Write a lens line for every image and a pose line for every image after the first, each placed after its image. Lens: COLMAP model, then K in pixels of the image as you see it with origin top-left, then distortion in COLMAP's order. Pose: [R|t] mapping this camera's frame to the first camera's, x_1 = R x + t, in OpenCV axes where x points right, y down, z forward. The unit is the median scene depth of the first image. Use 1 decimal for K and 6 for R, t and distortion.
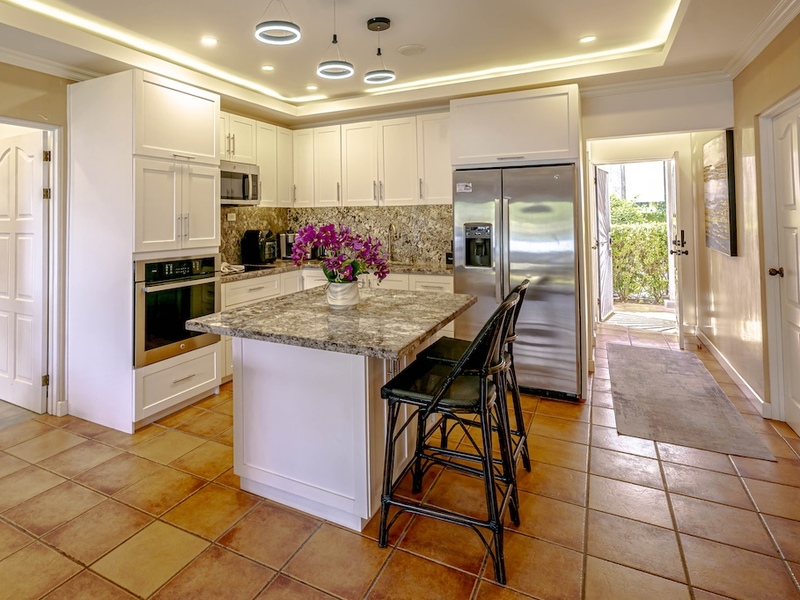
lens RADIAL K [[473.1, 0, 350.2], [0, 473.1, 219.3], [0, 0, 1]] dist [0.005655, 0.000707]
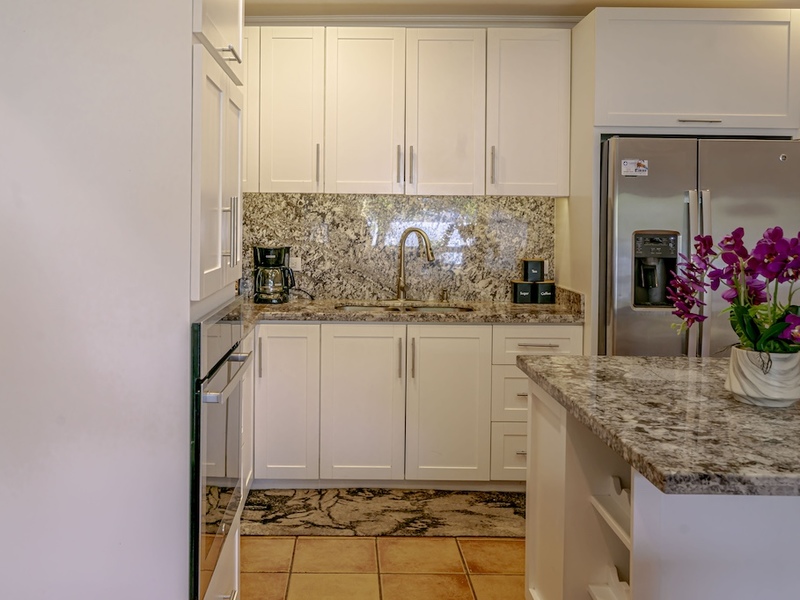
lens RADIAL K [[822.8, 0, 355.8], [0, 822.8, 240.8], [0, 0, 1]] dist [-0.006175, 0.000000]
pose [[0.882003, 0.005790, 0.471209, -0.413241], [-0.017214, 0.999653, 0.019938, 0.005281], [-0.470930, -0.025697, 0.881796, 0.238127]]
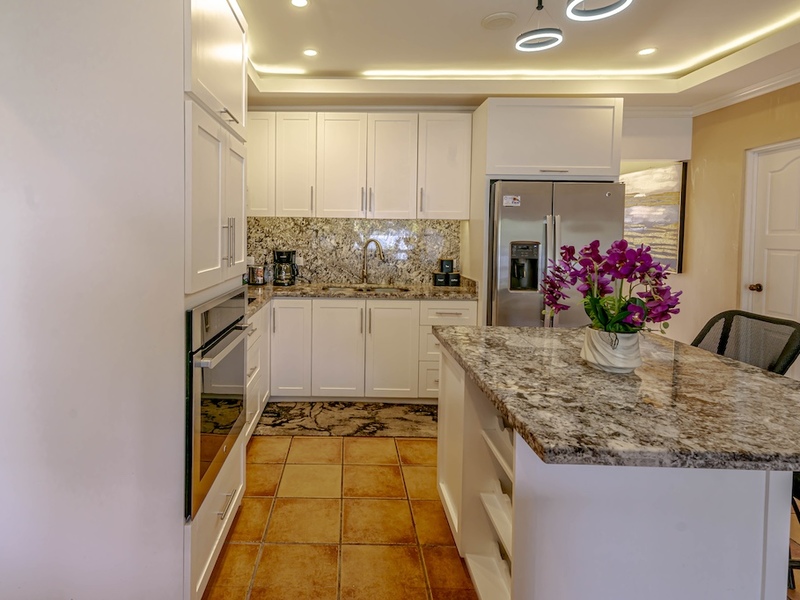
lens RADIAL K [[451.0, 0, 349.6], [0, 451.0, 257.8], [0, 0, 1]] dist [0.020892, -0.000970]
pose [[0.885082, -0.003980, 0.465419, -0.335304], [-0.020109, 0.998703, 0.046781, 0.004345], [-0.465001, -0.050764, 0.883854, 0.320285]]
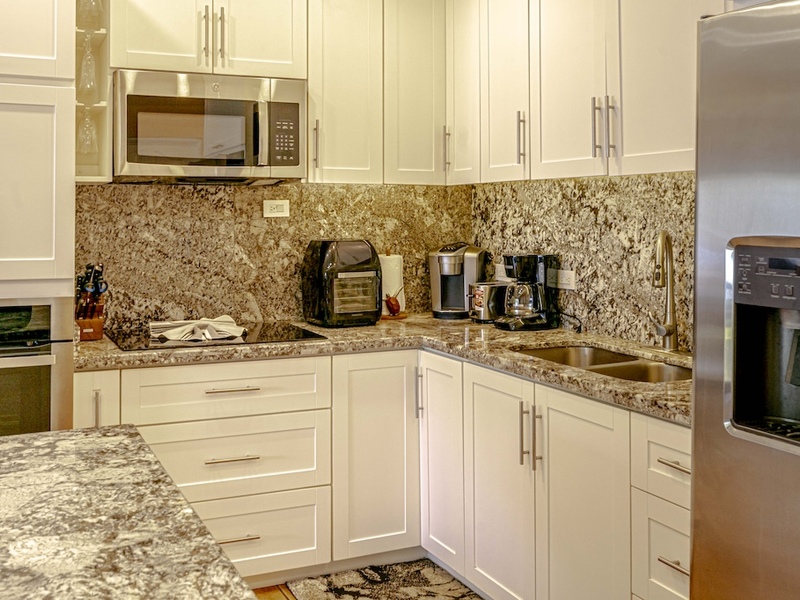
lens RADIAL K [[854.2, 0, 366.9], [0, 854.2, 215.4], [0, 0, 1]] dist [-0.016495, 0.000000]
pose [[0.784284, 0.010086, -0.620320, 0.292345], [-0.009608, 0.999945, 0.004110, -0.002437], [0.620328, 0.002736, 0.784338, 0.457318]]
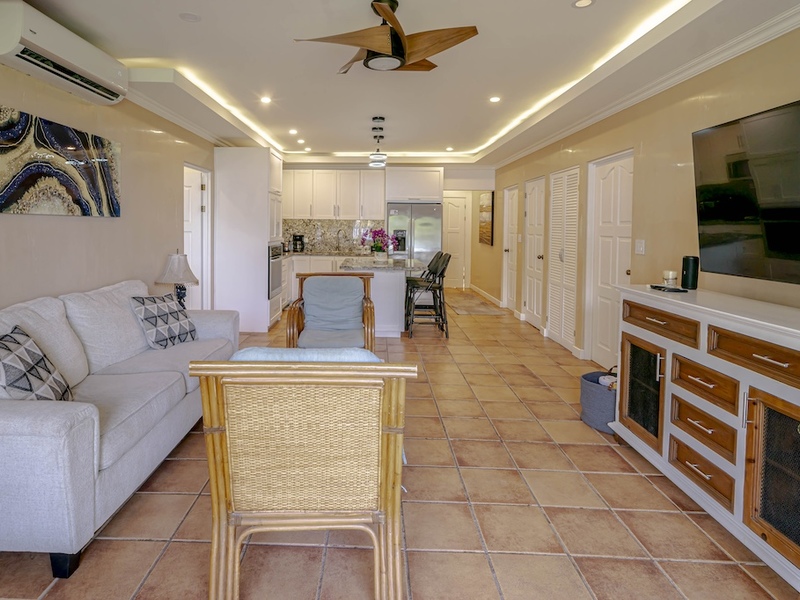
lens RADIAL K [[442.8, 0, 364.4], [0, 442.8, 234.8], [0, 0, 1]] dist [0.002724, 0.004916]
pose [[0.894592, 0.012198, 0.446717, -0.588808], [-0.017149, 0.999828, 0.007042, 0.015726], [-0.446554, -0.013961, 0.894648, -0.527064]]
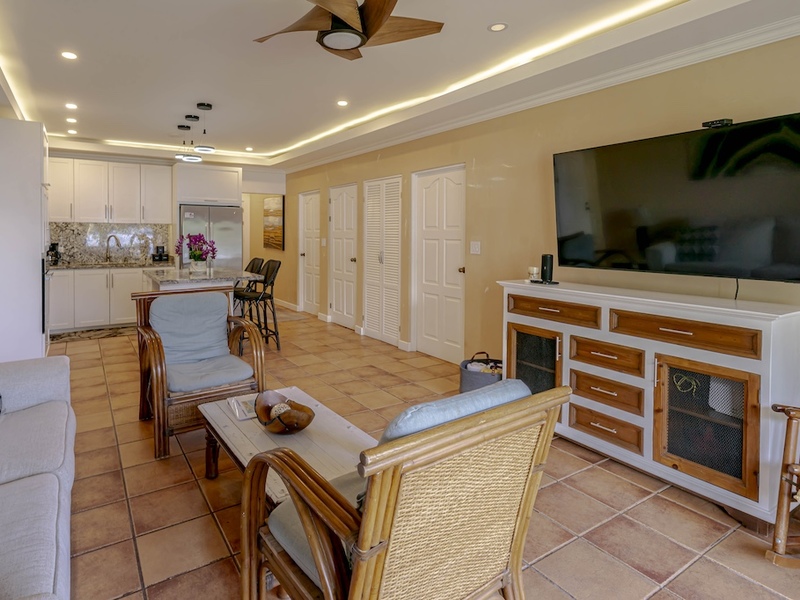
lens RADIAL K [[442.8, 0, 342.9], [0, 442.8, 237.7], [0, 0, 1]] dist [0.002724, 0.004916]
pose [[0.517831, 0.005491, 0.855465, -0.721603], [-0.004361, 0.999983, -0.003779, 0.018142], [-0.855472, -0.001774, 0.517846, -0.291983]]
